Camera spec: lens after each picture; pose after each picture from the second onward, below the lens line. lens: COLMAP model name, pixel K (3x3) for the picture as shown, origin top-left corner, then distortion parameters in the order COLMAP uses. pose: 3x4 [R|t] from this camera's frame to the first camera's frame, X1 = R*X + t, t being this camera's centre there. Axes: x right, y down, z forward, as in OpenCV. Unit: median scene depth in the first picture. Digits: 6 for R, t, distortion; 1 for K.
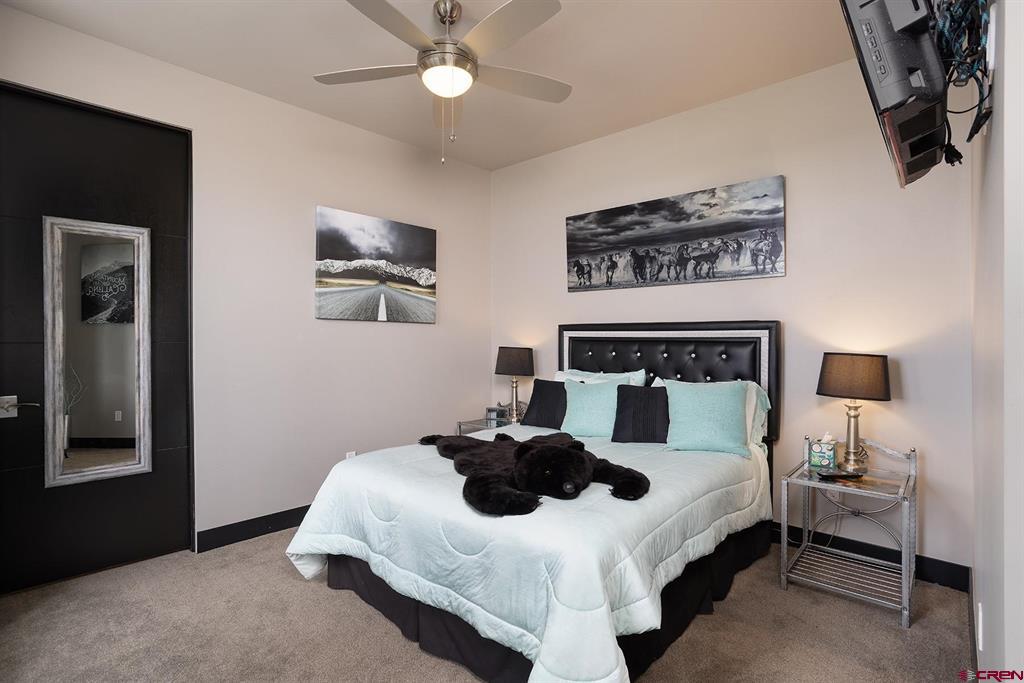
lens RADIAL K [[498.8, 0, 509.9], [0, 498.8, 338.9], [0, 0, 1]] dist [-0.056555, 0.030778]
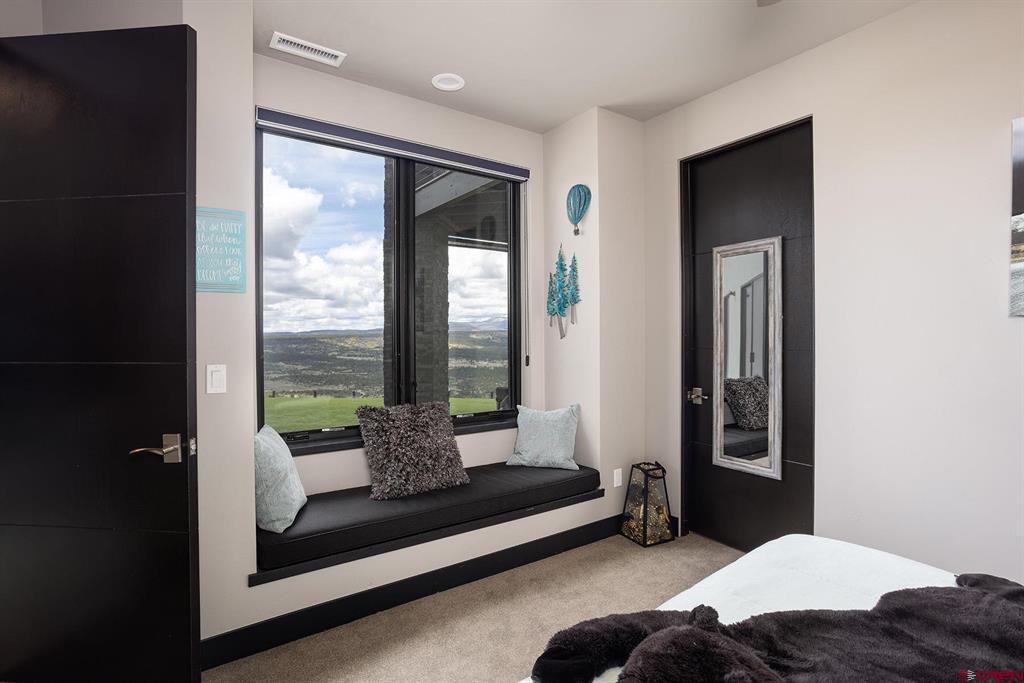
lens RADIAL K [[498.8, 0, 509.9], [0, 498.8, 338.9], [0, 0, 1]] dist [-0.056555, 0.030778]
pose [[-0.210535, 0.005748, -0.977570, 0.357203], [0.000437, 0.999983, 0.005786, -0.022836], [0.977586, 0.000791, -0.210534, 0.670098]]
